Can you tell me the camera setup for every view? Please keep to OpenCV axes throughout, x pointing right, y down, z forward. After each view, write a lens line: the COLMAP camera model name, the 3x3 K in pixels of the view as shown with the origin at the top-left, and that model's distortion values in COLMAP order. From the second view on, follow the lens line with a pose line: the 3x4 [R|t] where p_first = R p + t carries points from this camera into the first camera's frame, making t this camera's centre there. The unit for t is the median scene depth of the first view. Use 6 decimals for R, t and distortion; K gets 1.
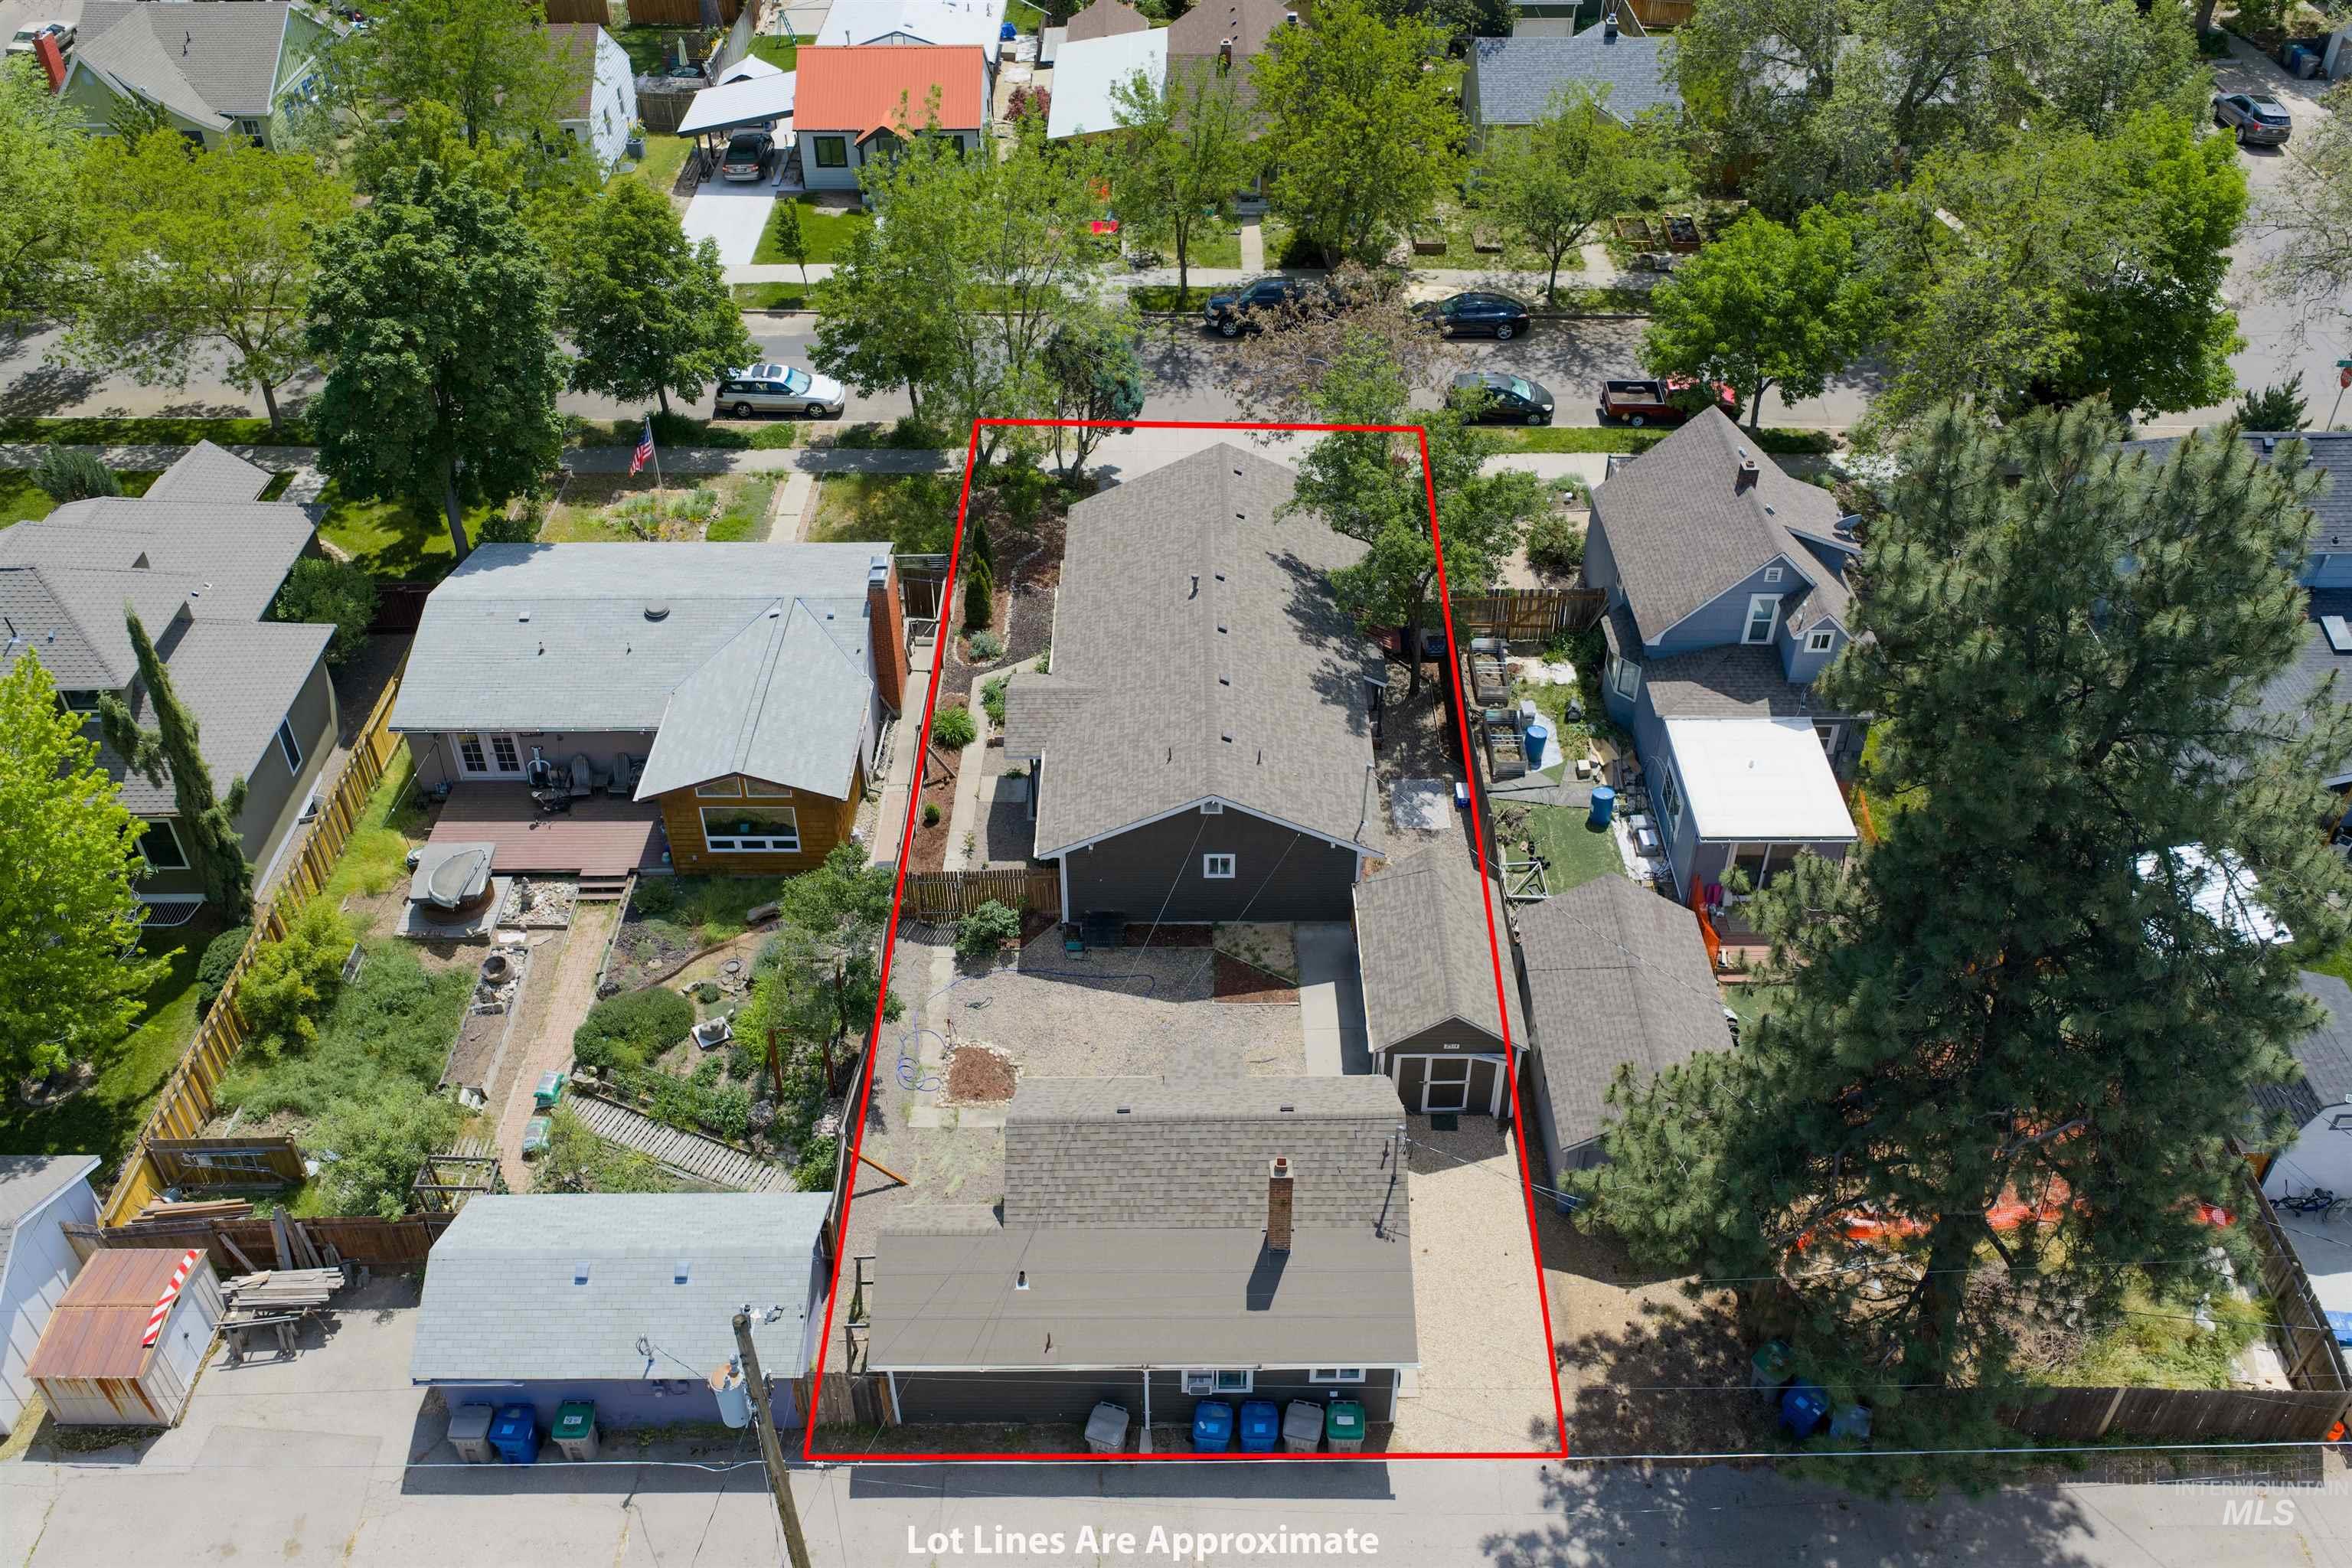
lens RADIAL K [[1923.7, 0, 1176.0], [0, 1923.7, 784.0], [0, 0, 1]] dist [0.013812, -0.015015]
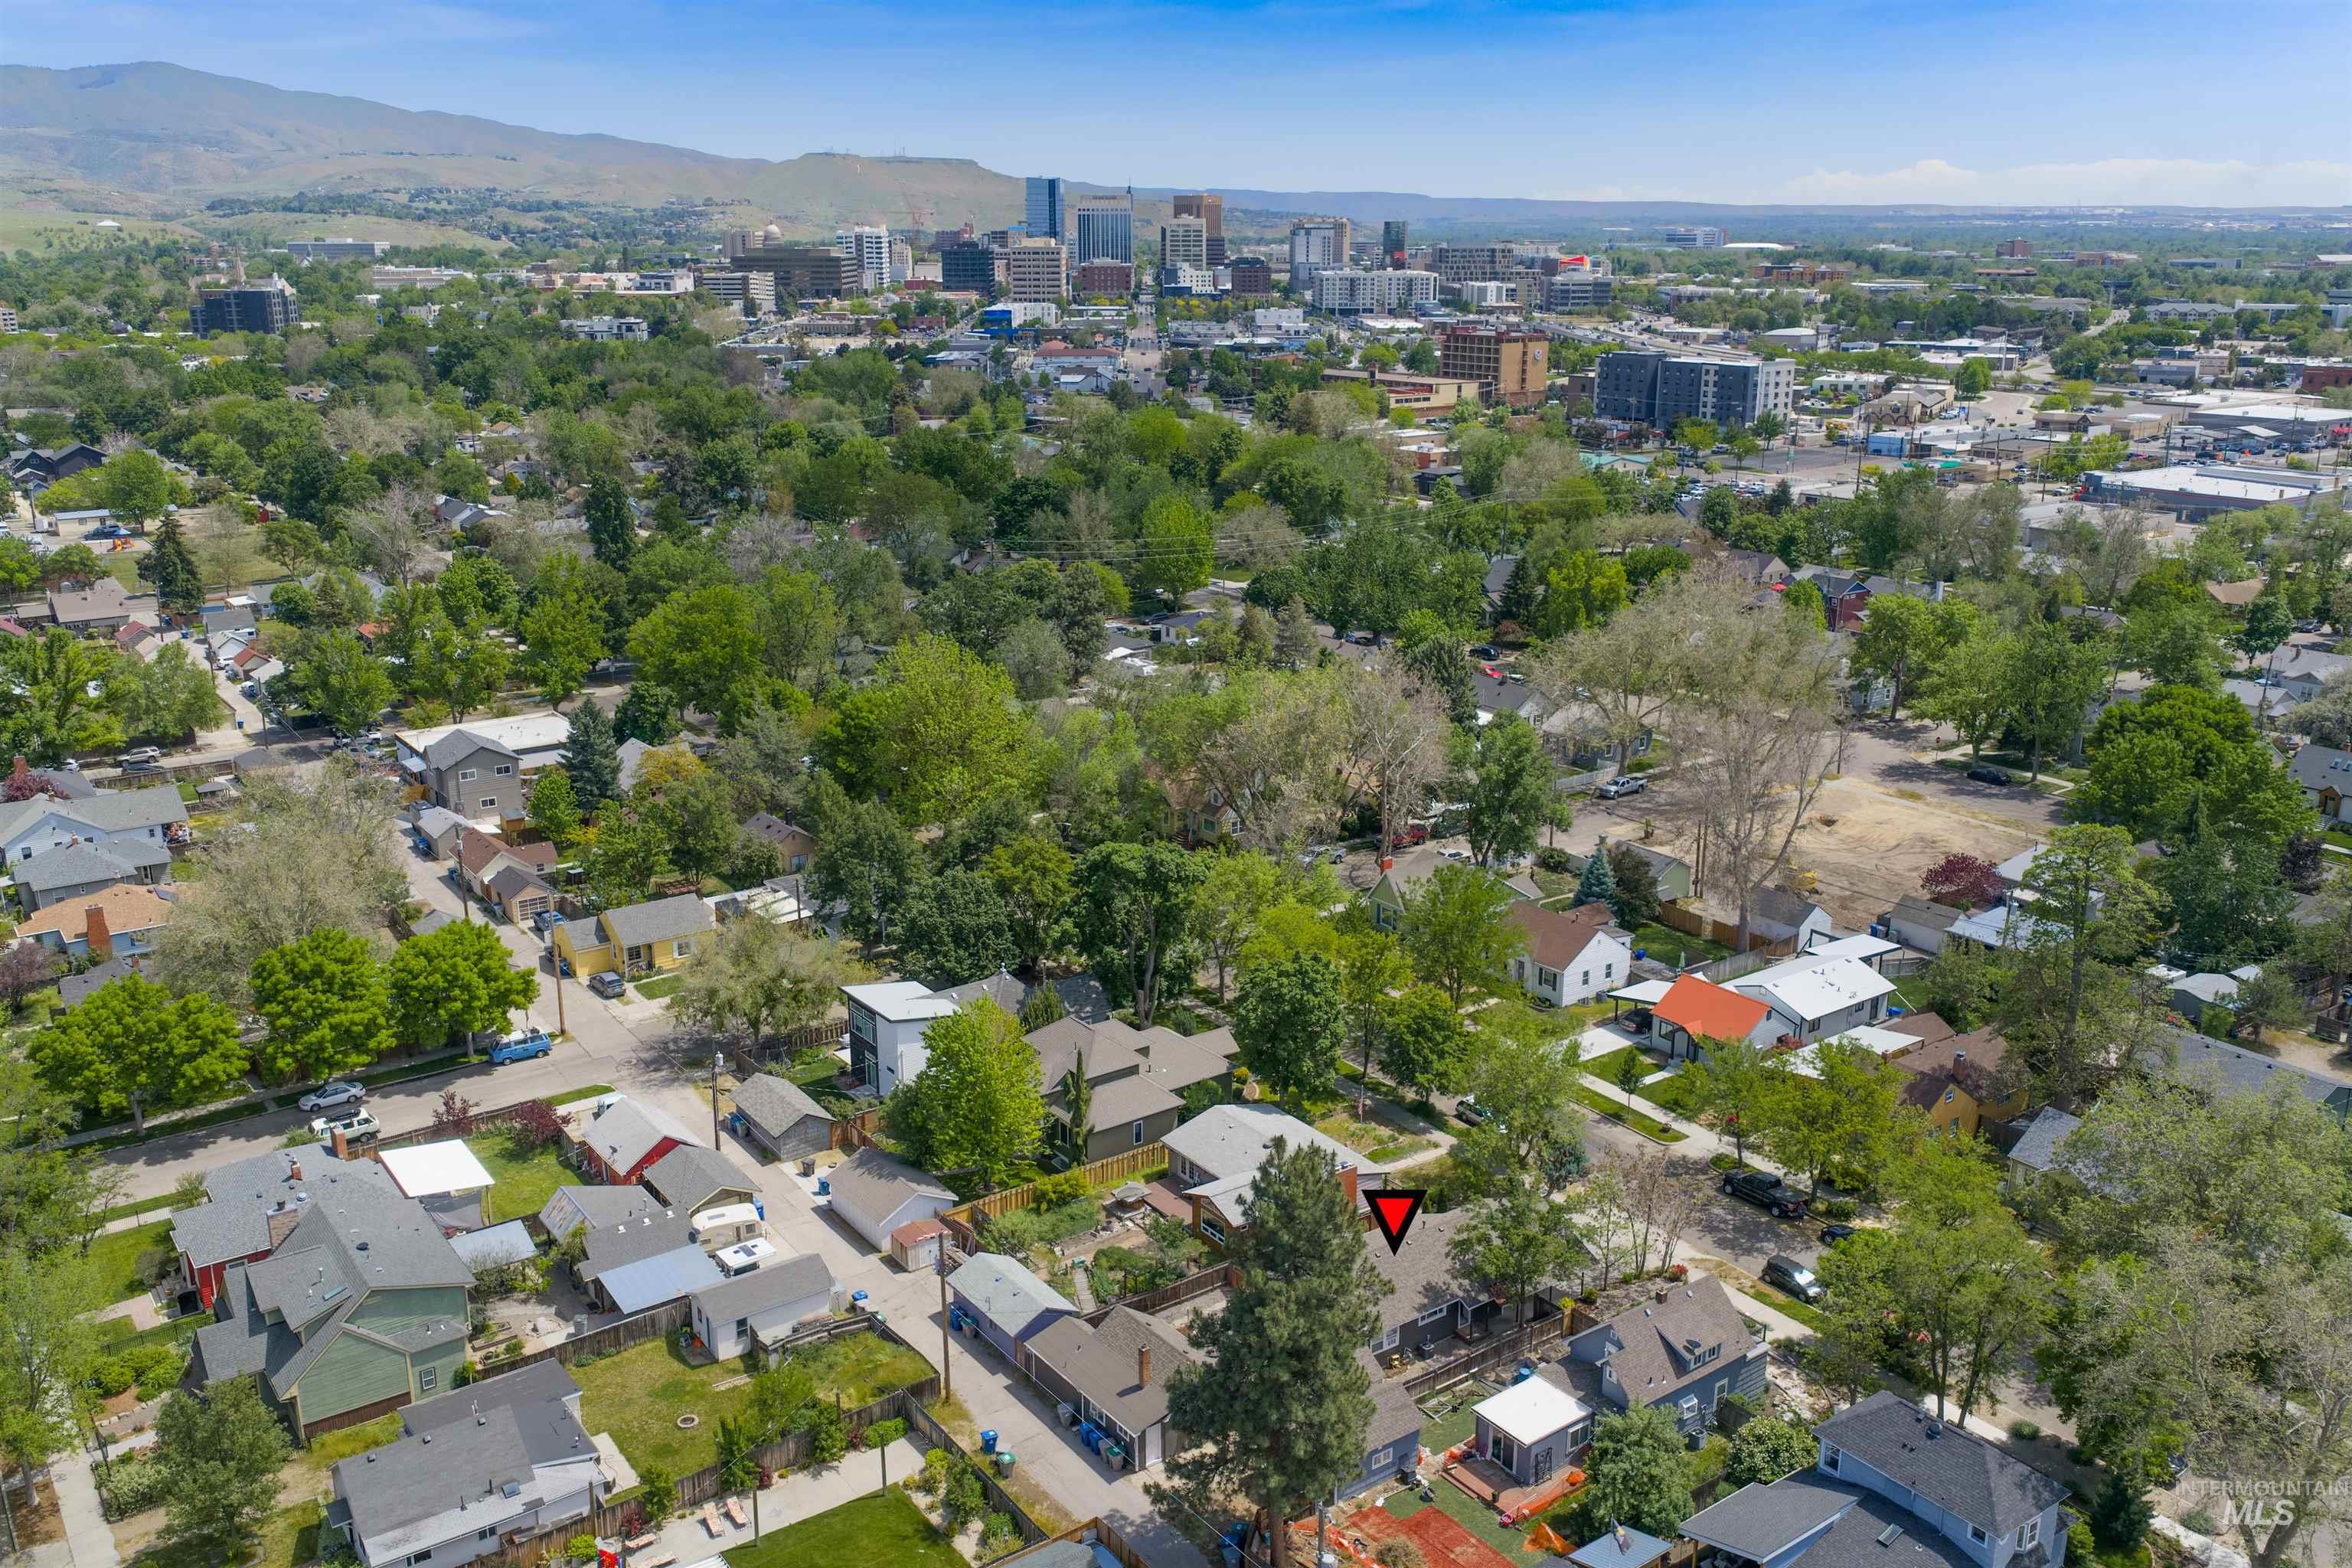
lens RADIAL K [[1923.7, 0, 1176.0], [0, 1923.7, 784.0], [0, 0, 1]] dist [0.013812, -0.015015]
pose [[0.574620, 0.215470, -0.789547, 1.454666], [-0.514299, 0.845511, -0.143556, -0.069997], [0.636638, 0.488554, 0.596663, -0.680065]]
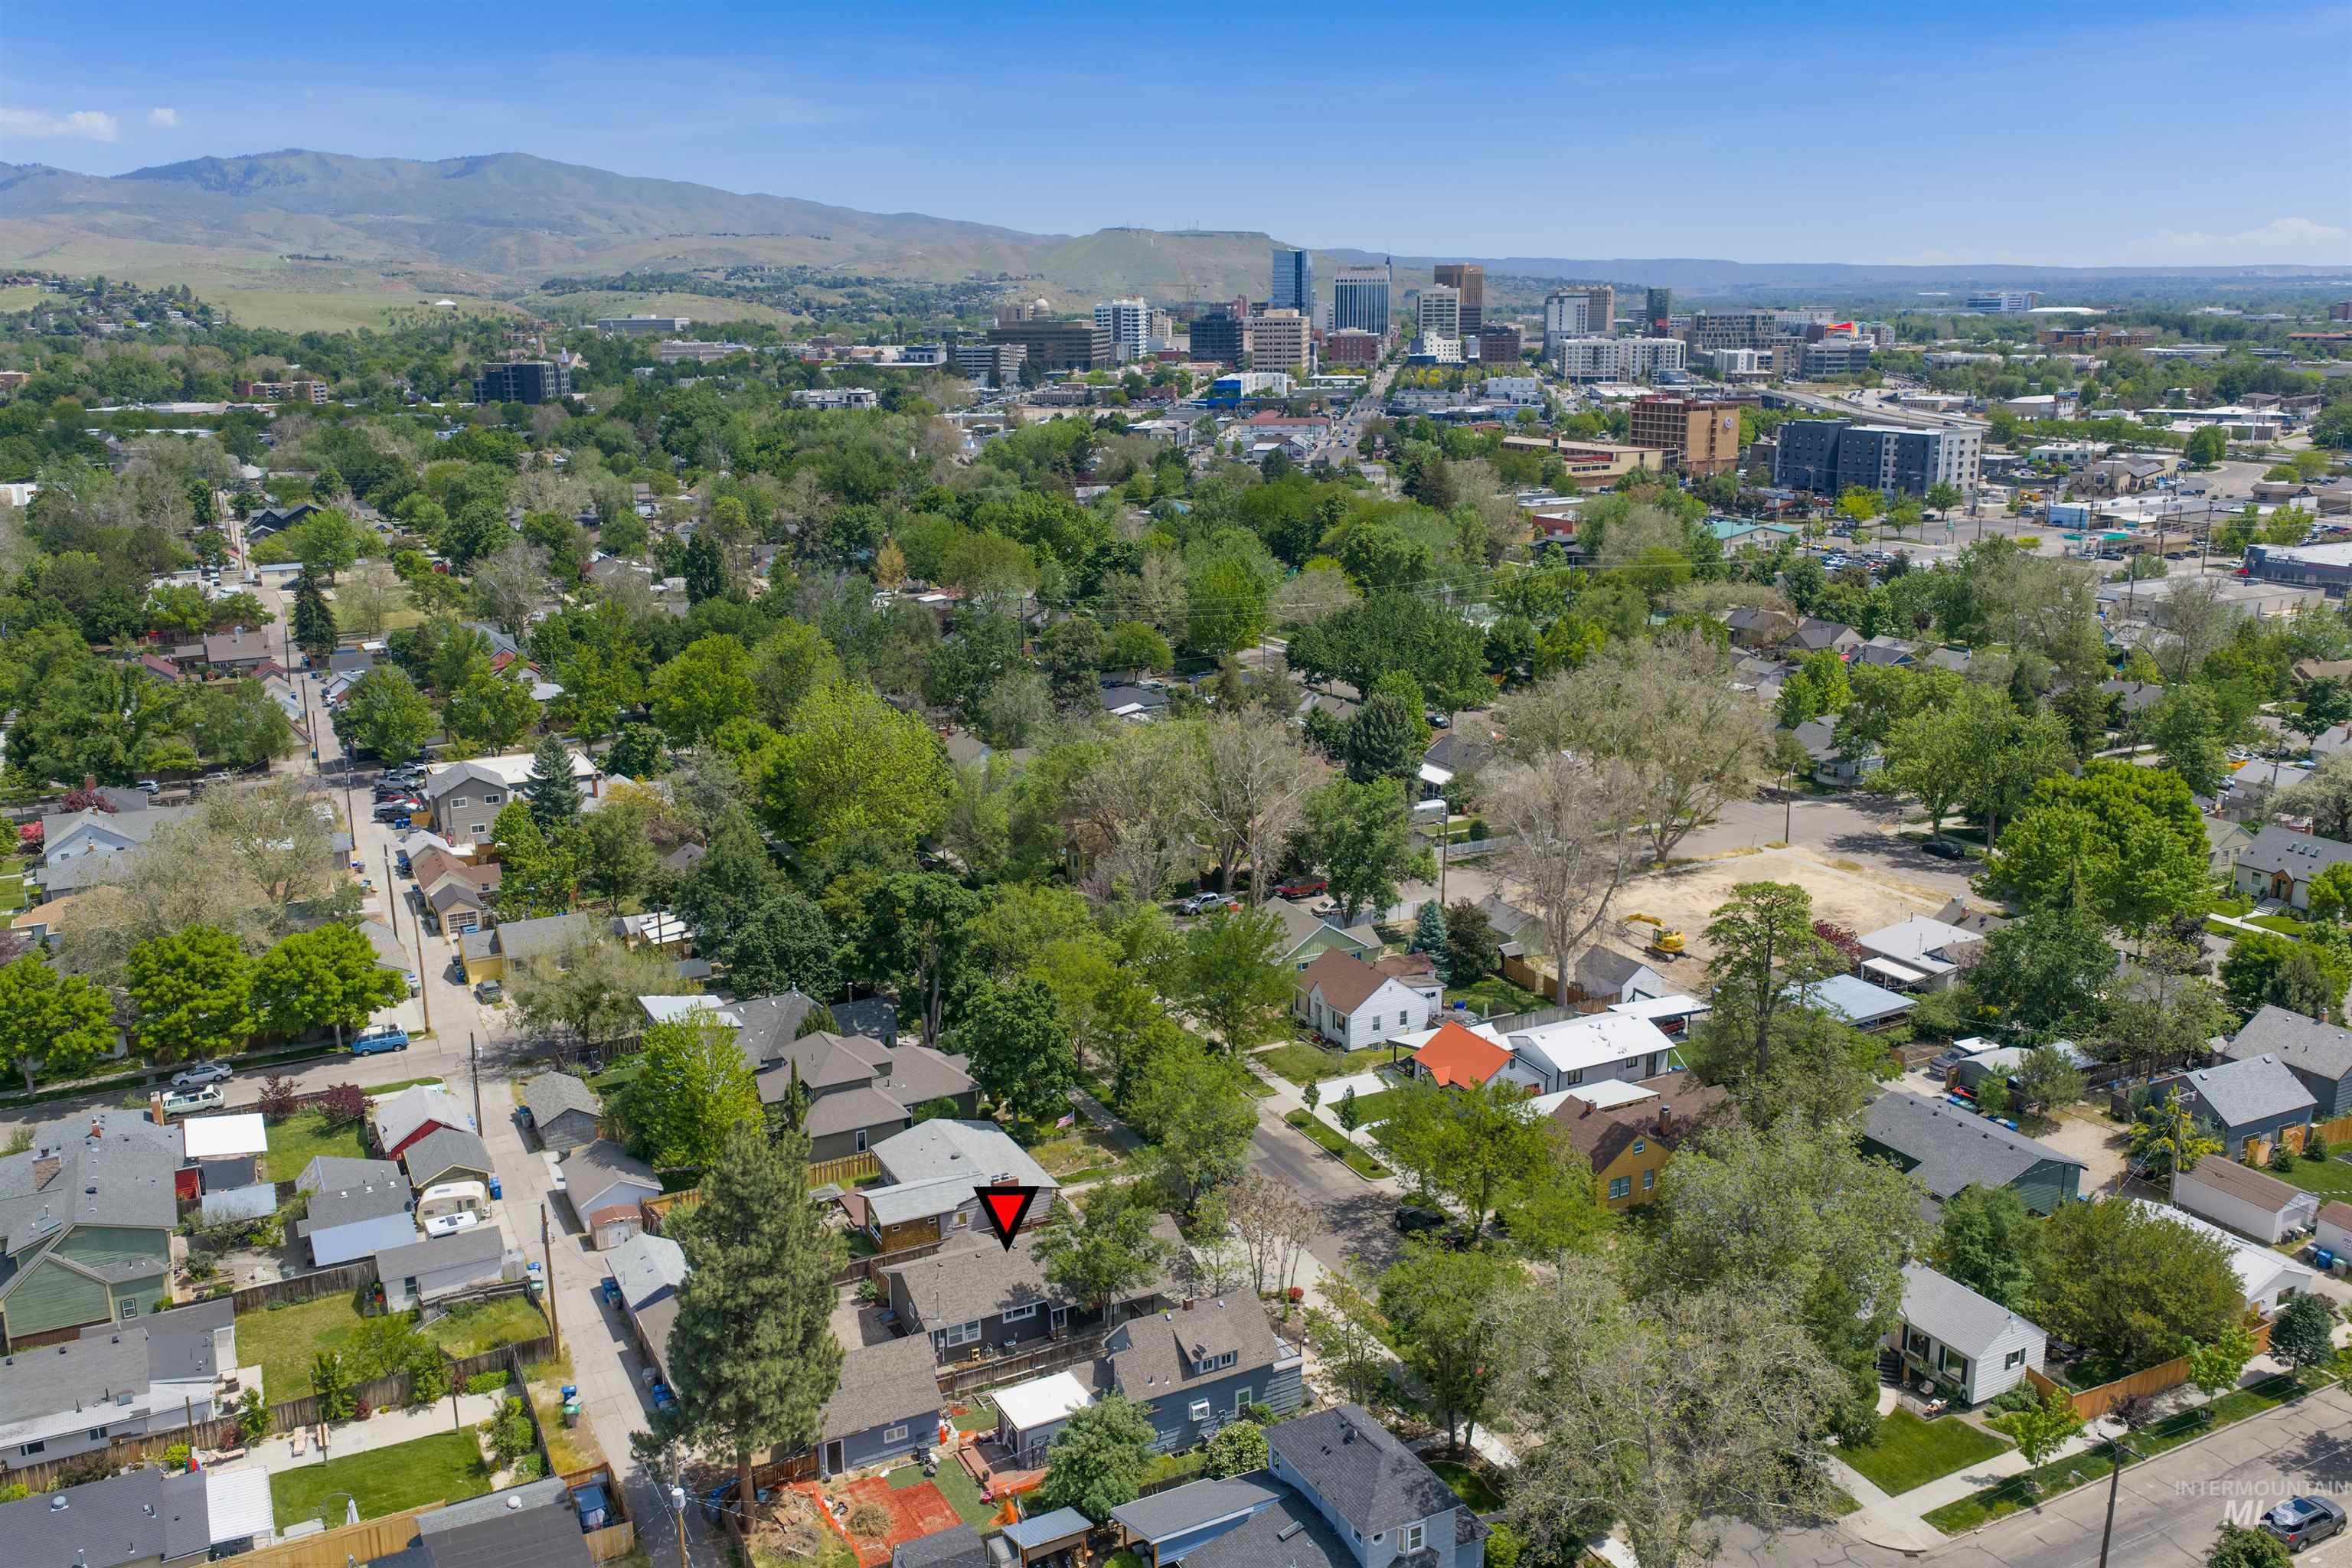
lens RADIAL K [[1935.1, 0, 1176.0], [0, 1935.1, 784.0], [0, 0, 1]] dist [0.014940, -0.016847]
pose [[0.449499, 0.201062, -0.870359, 1.997668], [-0.556179, 0.825435, -0.096556, -0.418663], [0.699011, 0.527477, 0.482858, -0.247285]]
